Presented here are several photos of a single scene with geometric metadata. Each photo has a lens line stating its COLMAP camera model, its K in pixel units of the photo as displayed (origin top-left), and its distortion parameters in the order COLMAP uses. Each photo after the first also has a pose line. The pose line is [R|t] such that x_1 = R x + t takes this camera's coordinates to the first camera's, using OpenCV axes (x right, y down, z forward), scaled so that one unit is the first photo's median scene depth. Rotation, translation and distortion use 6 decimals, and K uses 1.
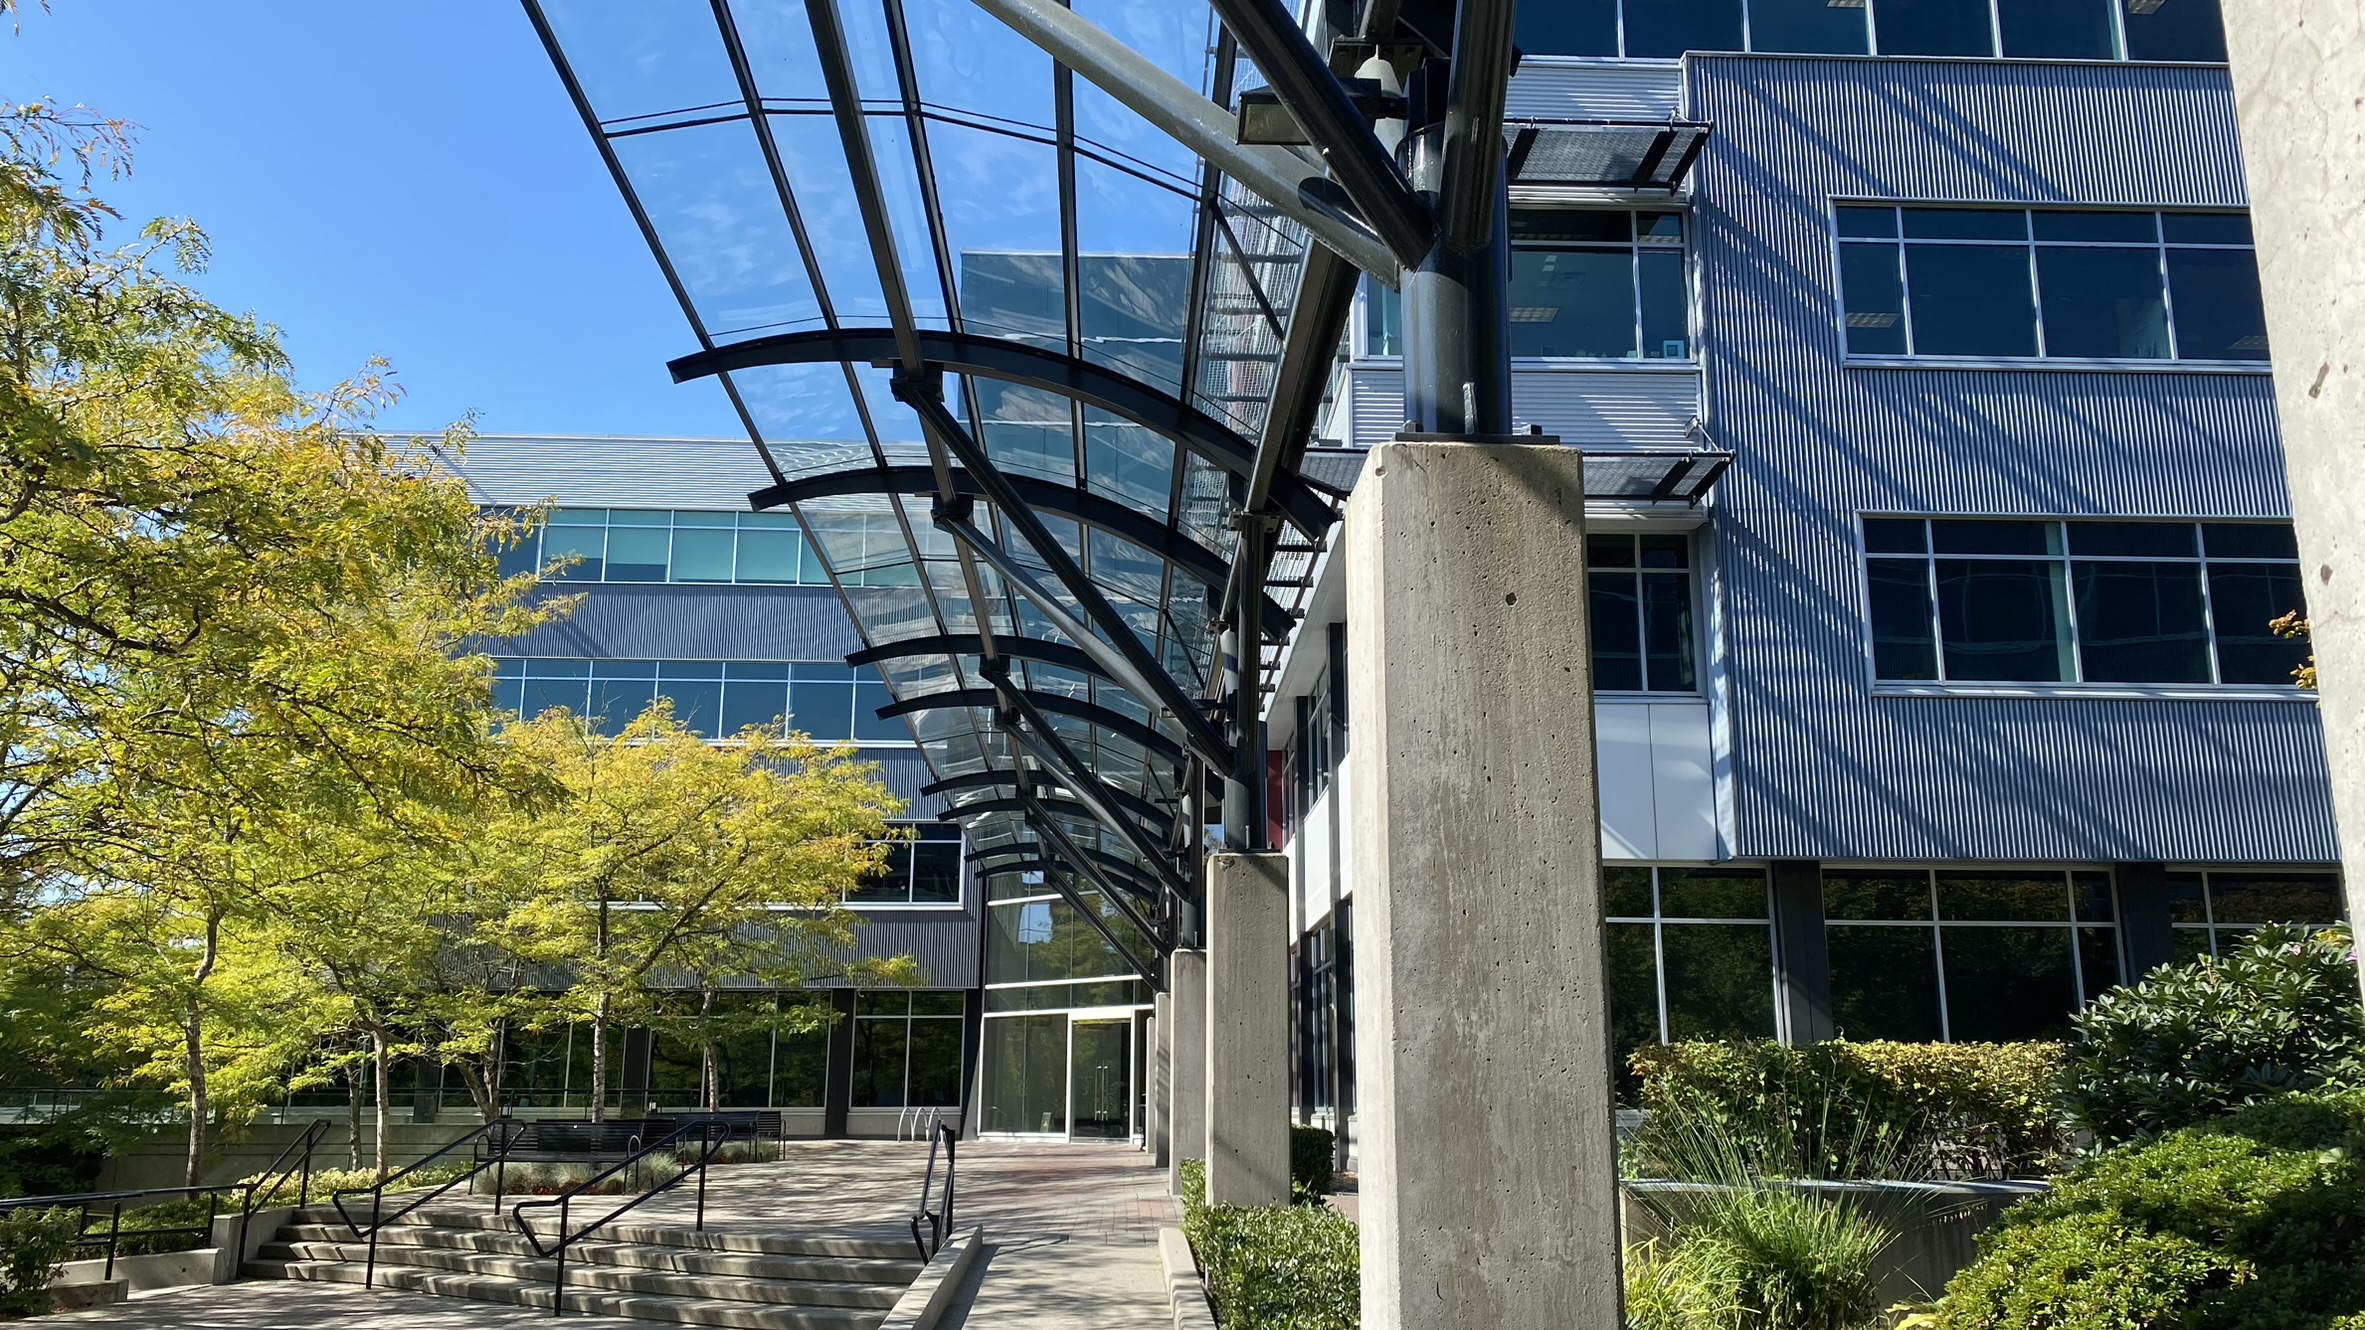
lens RADIAL K [[1792.9, 0, 1190.8], [0, 1792.9, 693.4], [0, 0, 1]] dist [0.049368, -0.068991]
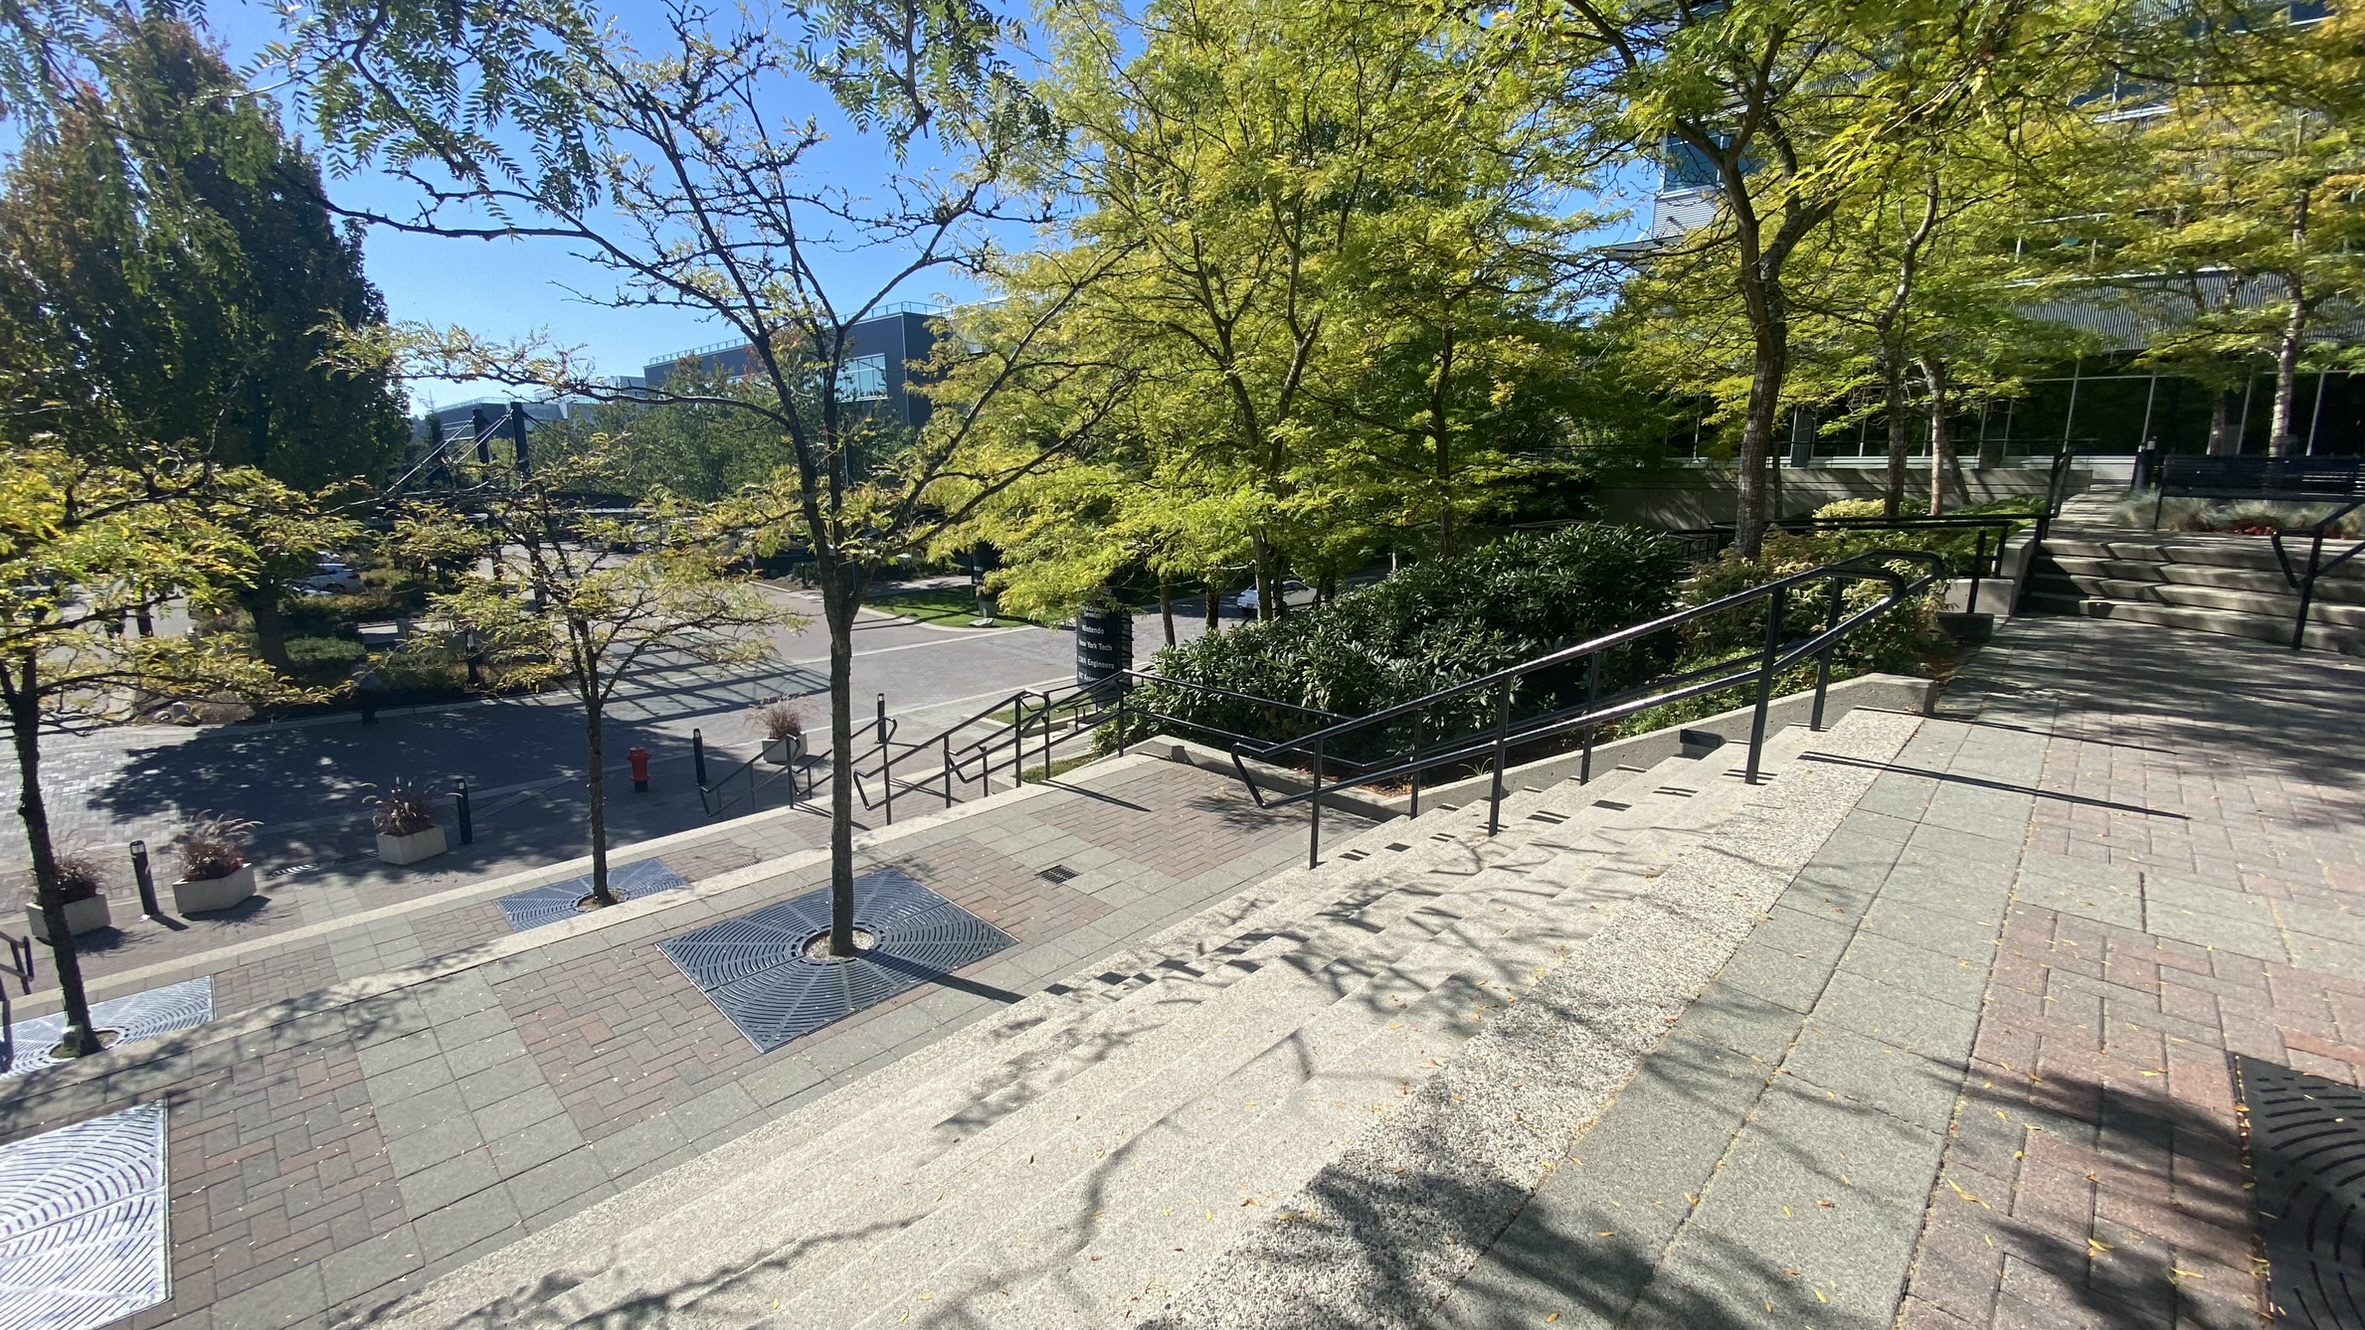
lens RADIAL K [[947.8, 0, 1174.0], [0, 947.8, 662.3], [0, 0, 1]] dist [0.018798, -0.019437]
pose [[0.683317, 0.142616, -0.716058, -0.405482], [0.165149, 0.925128, 0.341853, 0.090773], [0.711199, -0.351850, 0.608603, 0.320744]]
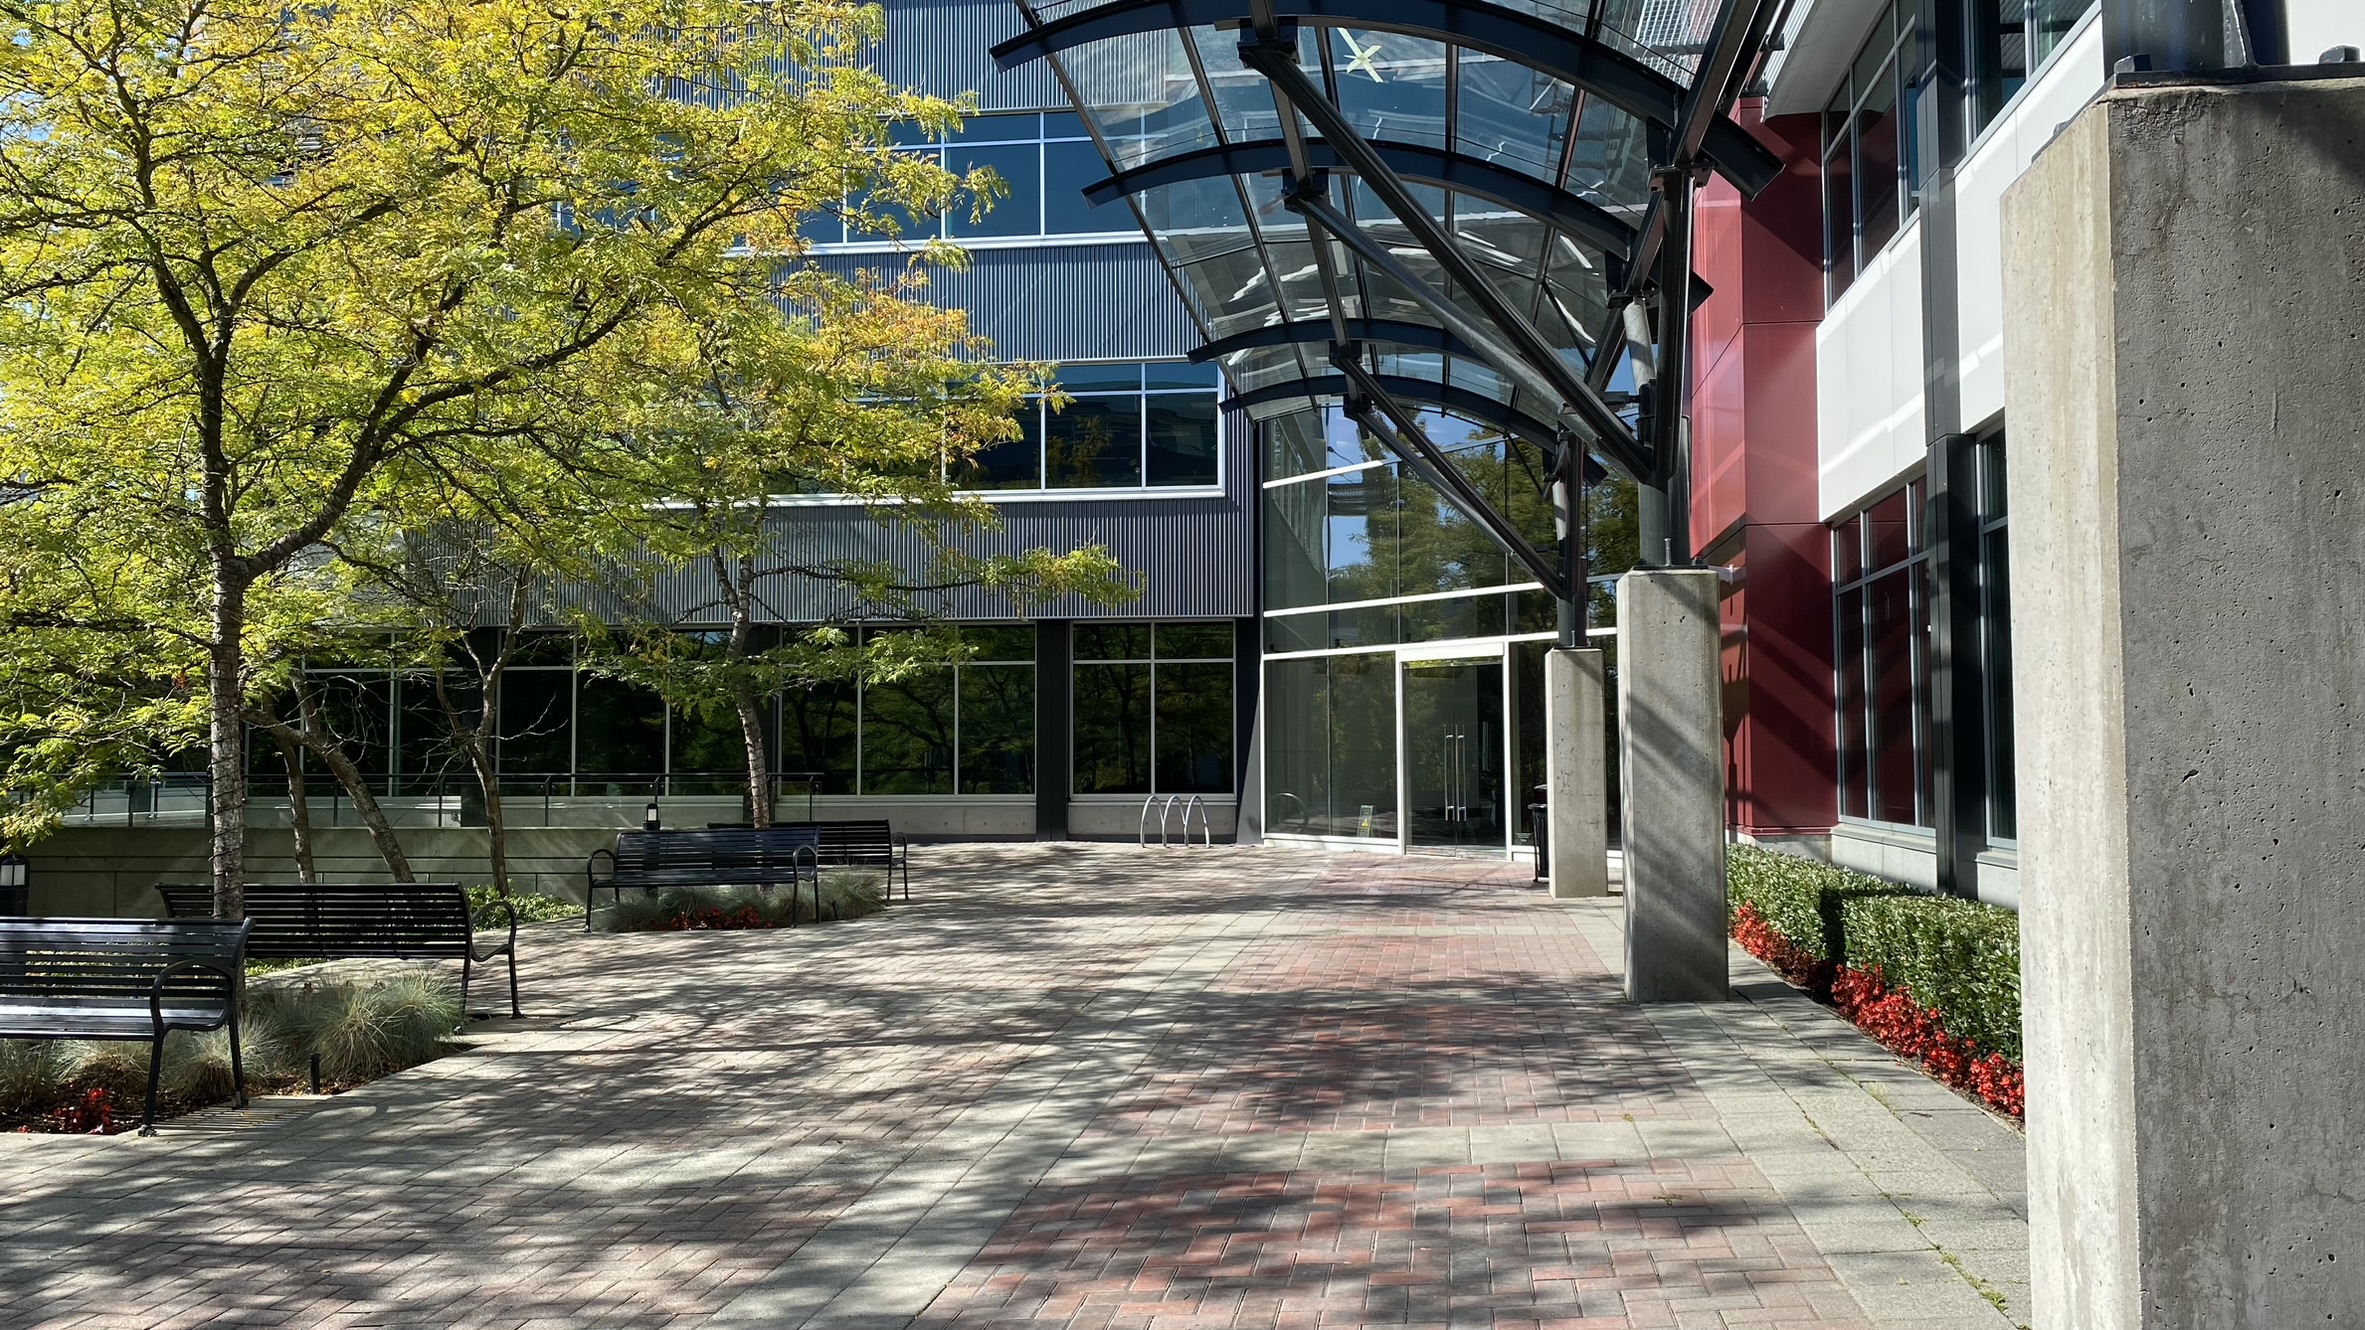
lens RADIAL K [[1792.9, 0, 1195.6], [0, 1792.9, 641.5], [0, 0, 1]] dist [0.049368, -0.068991]
pose [[0.985083, -0.020680, -0.170831, -0.057671], [0.047791, 0.986576, 0.156152, 0.144300], [0.165309, -0.161987, 0.972848, 0.739603]]
